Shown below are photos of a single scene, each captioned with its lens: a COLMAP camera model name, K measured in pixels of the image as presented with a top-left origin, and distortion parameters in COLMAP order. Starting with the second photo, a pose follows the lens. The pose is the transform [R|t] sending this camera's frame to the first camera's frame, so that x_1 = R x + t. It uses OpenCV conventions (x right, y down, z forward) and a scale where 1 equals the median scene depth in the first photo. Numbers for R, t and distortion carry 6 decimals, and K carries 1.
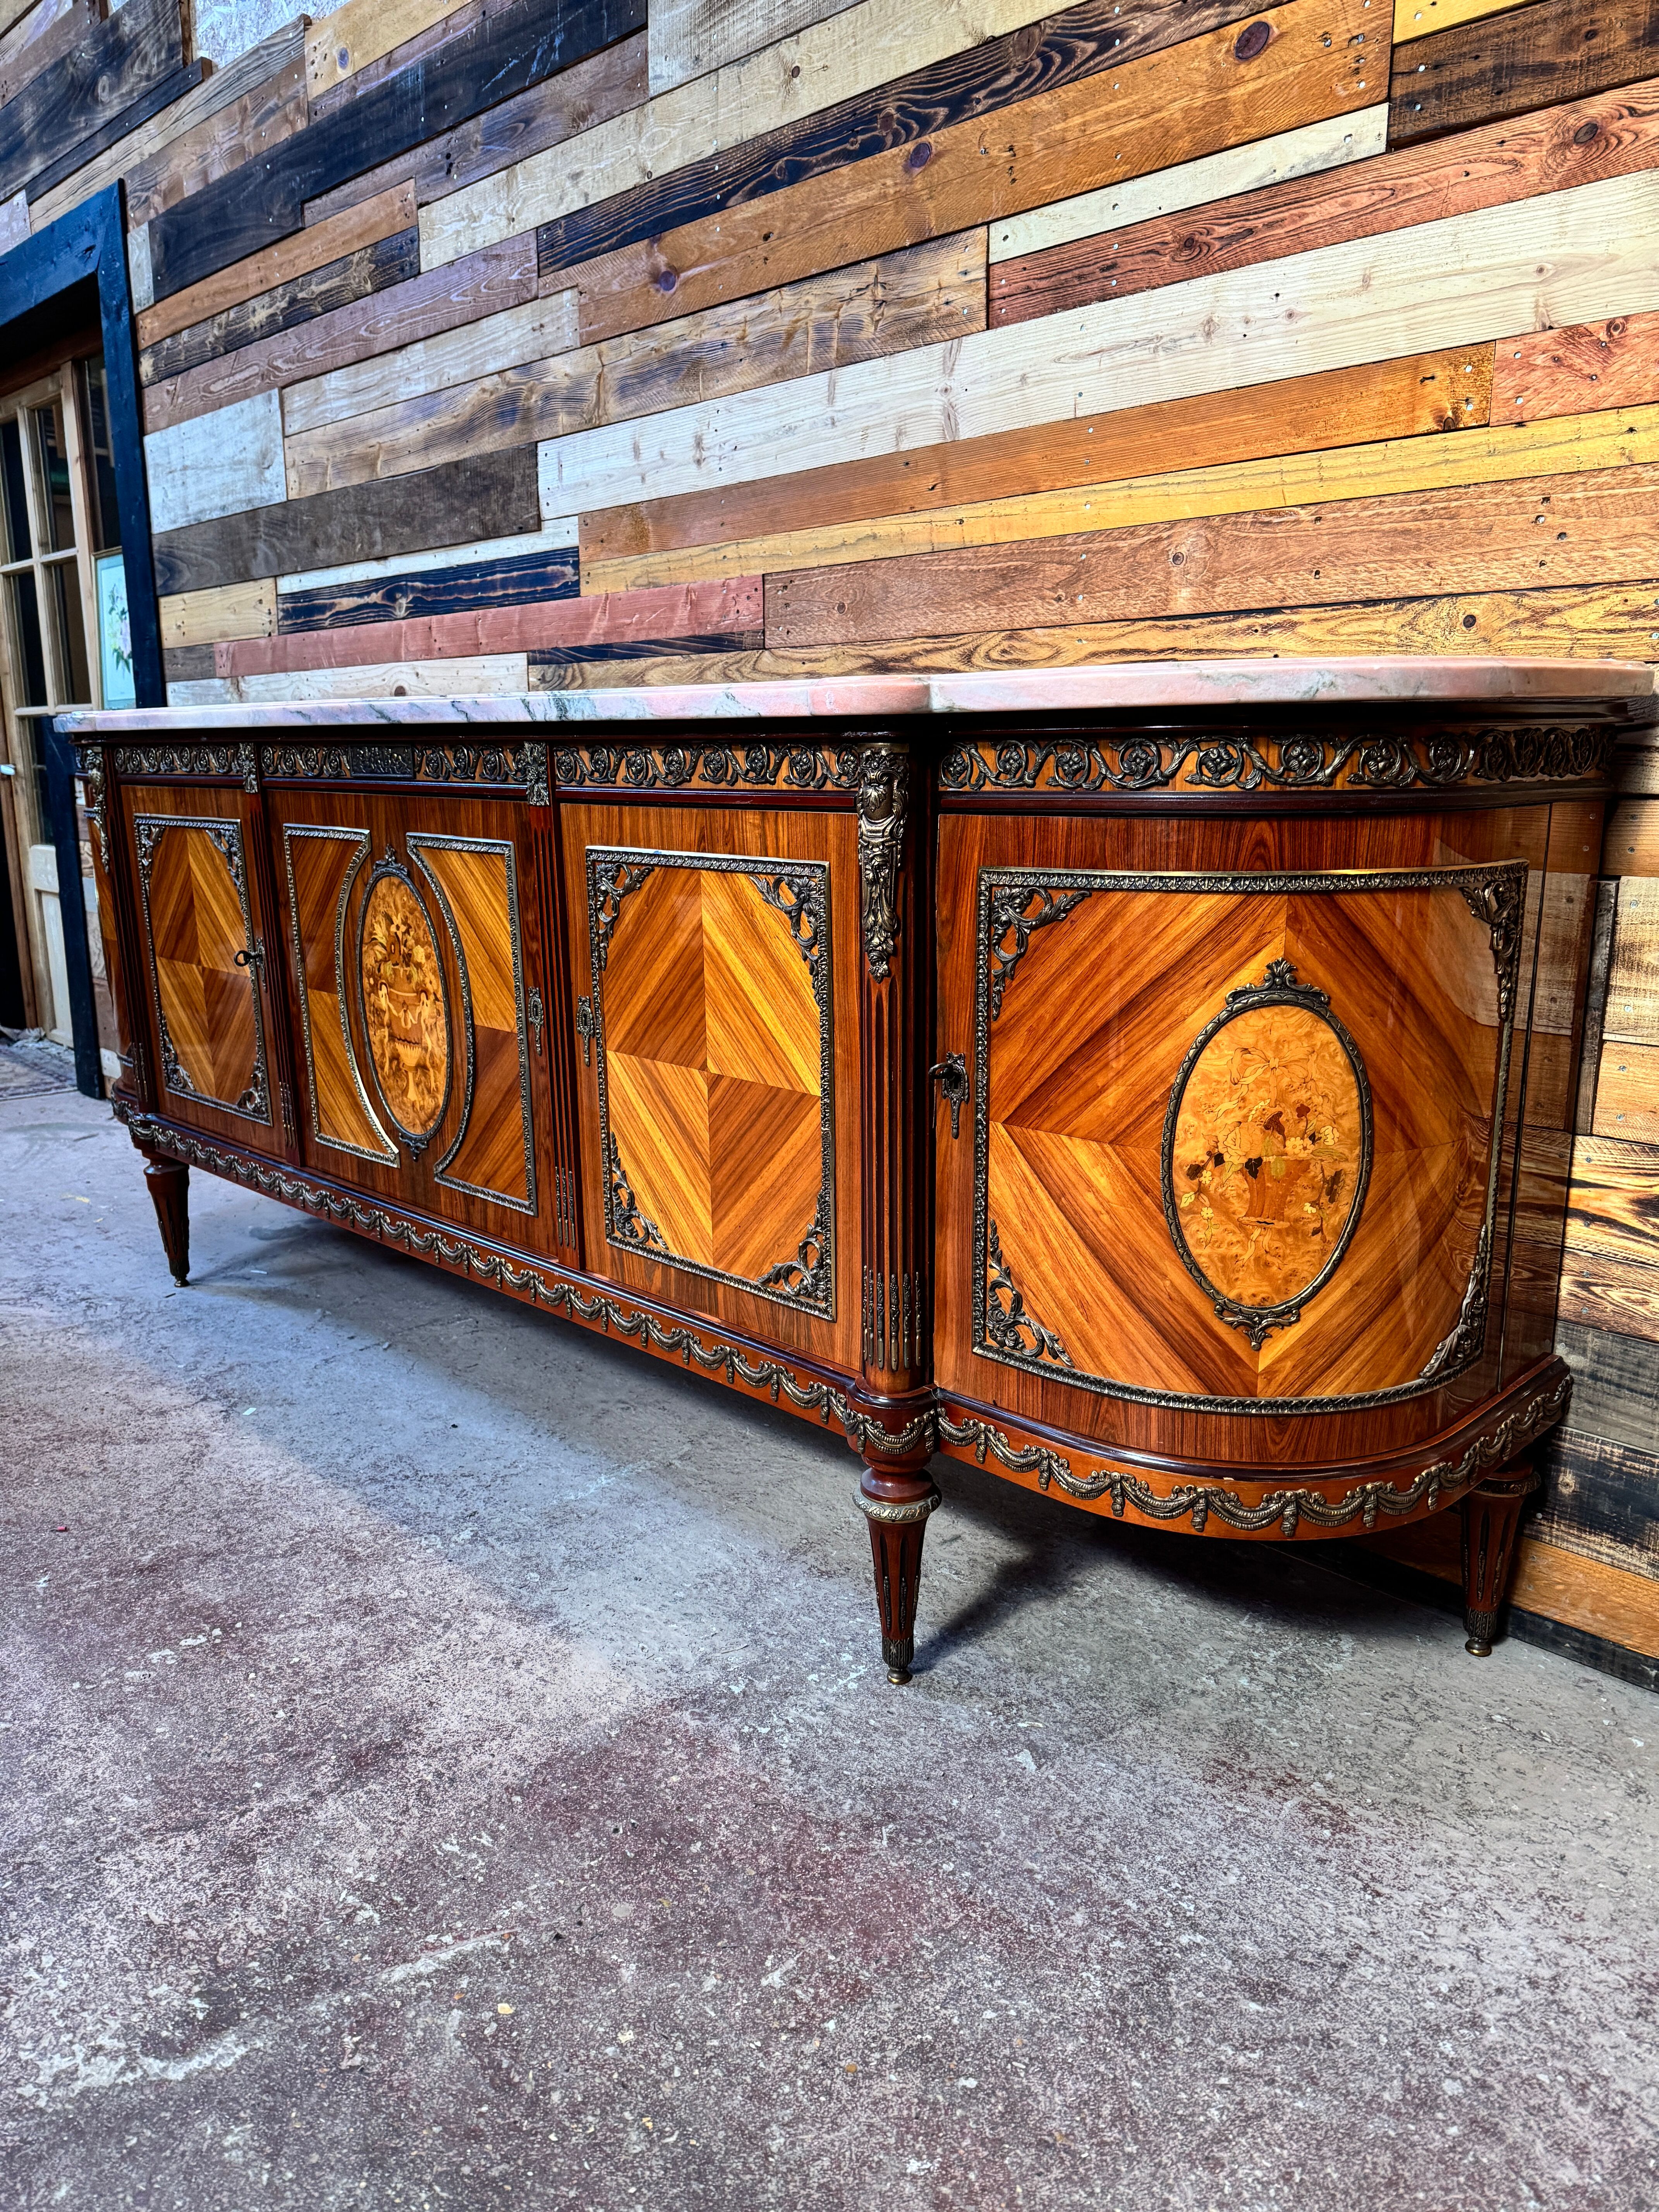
lens RADIAL K [[1569.7, 0, 821.1], [0, 1569.7, 1109.2], [0, 0, 1]] dist [0.013491, -0.022667]
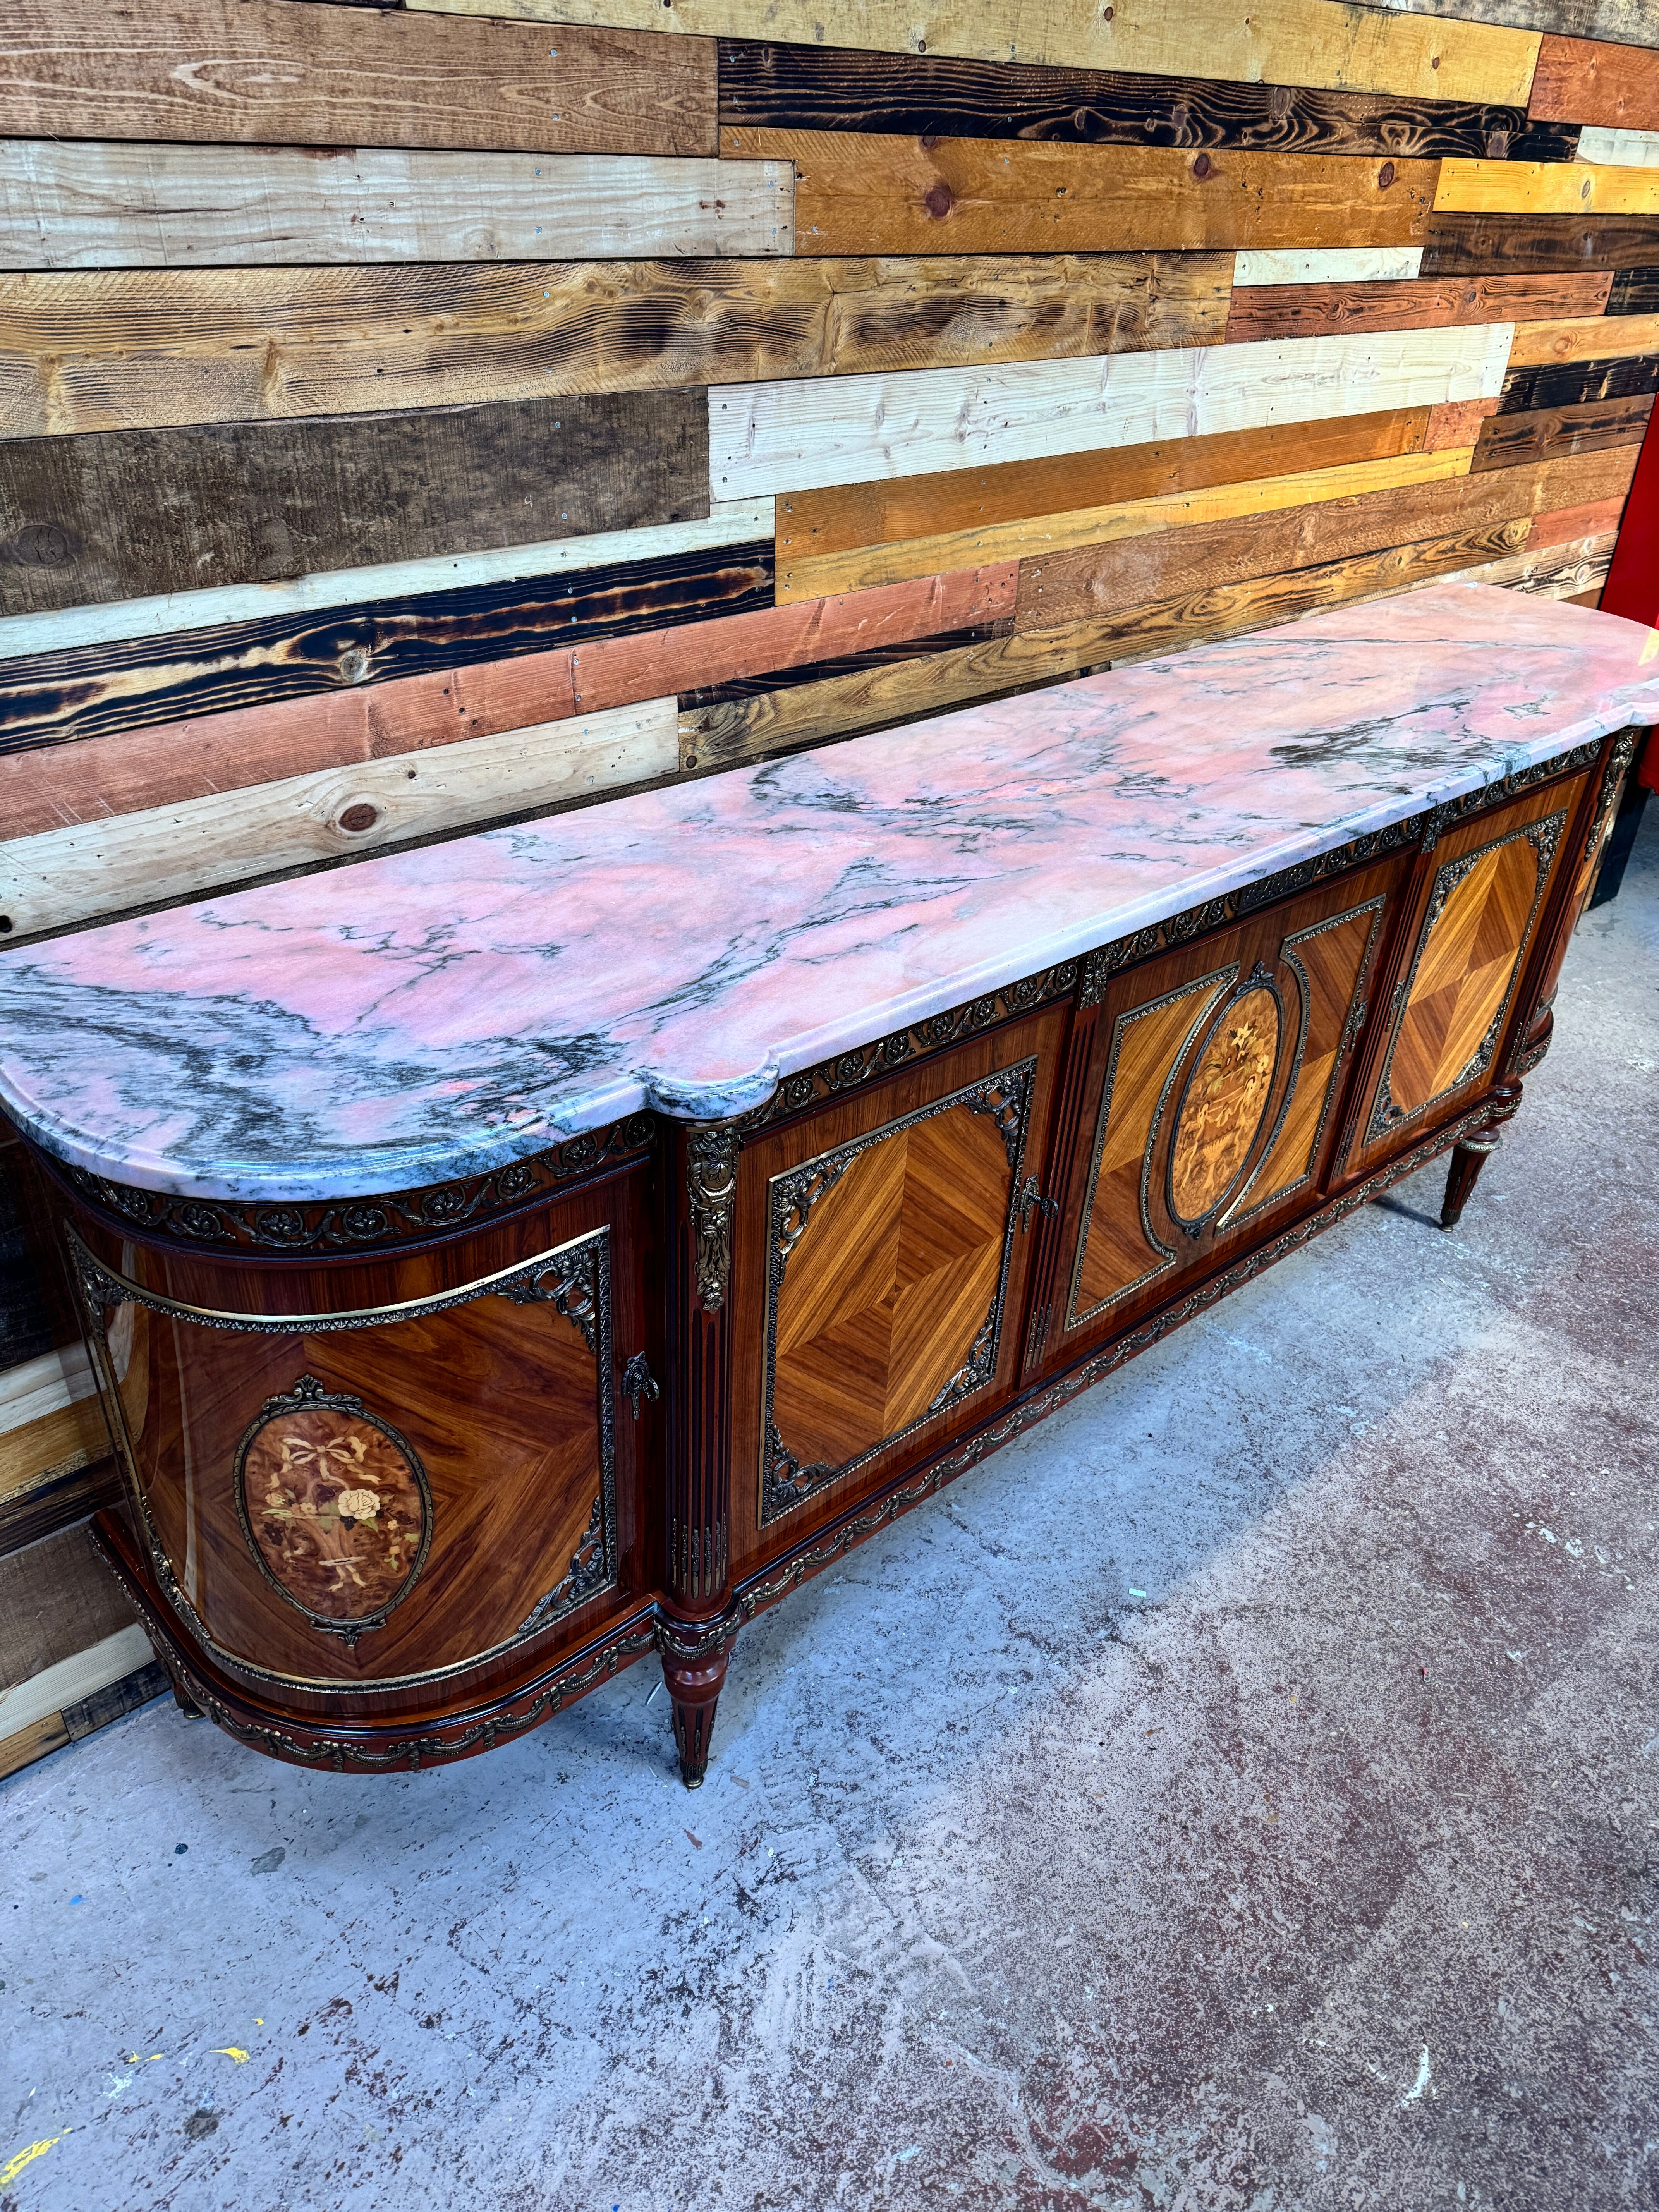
lens RADIAL K [[1569.7, 0, 823.8], [0, 1569.7, 1110.3], [0, 0, 1]] dist [0.013491, -0.022667]
pose [[0.046630, -0.516121, 0.855245, -1.293214], [0.189766, 0.845162, 0.499689, -0.696419], [-0.980721, 0.138996, 0.137352, 1.286383]]
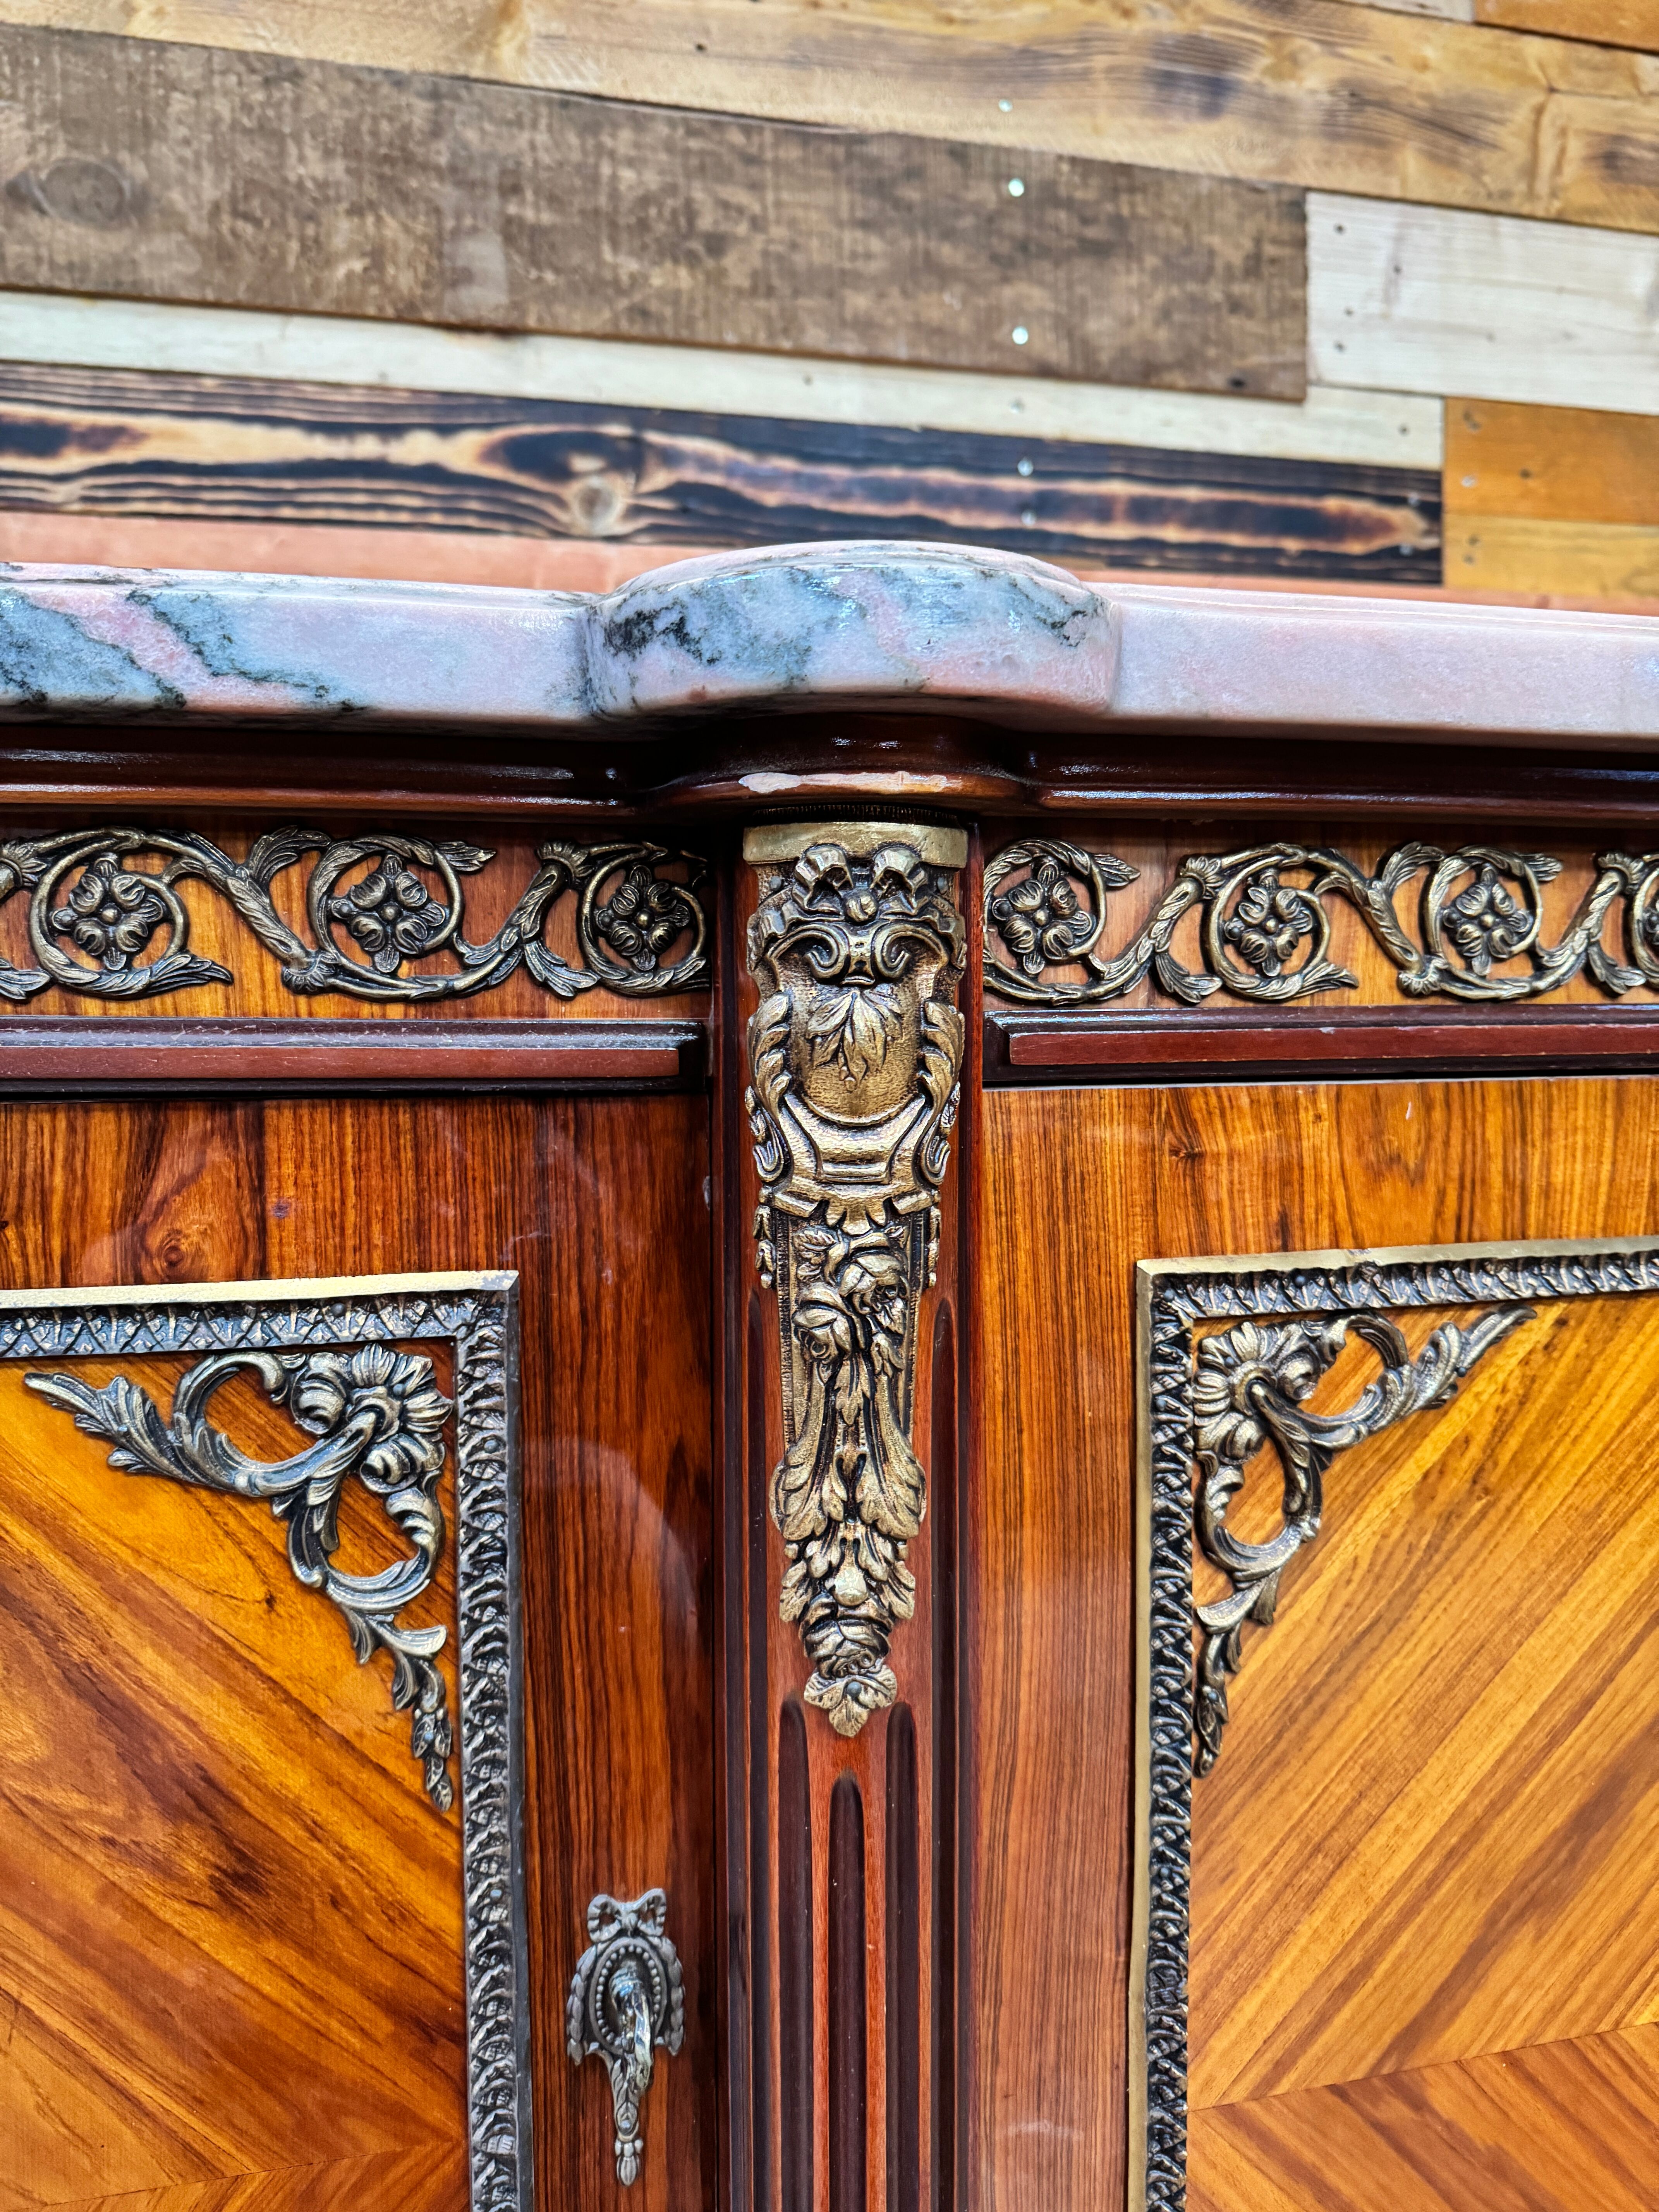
lens RADIAL K [[1602.7, 0, 826.5], [0, 1602.7, 1103.7], [0, 0, 1]] dist [-0.008867, -0.010094]
pose [[0.512685, -0.043481, 0.857475, -0.841567], [0.199464, 0.977423, -0.069697, -0.282802], [-0.835086, 0.206768, 0.509783, 1.346326]]
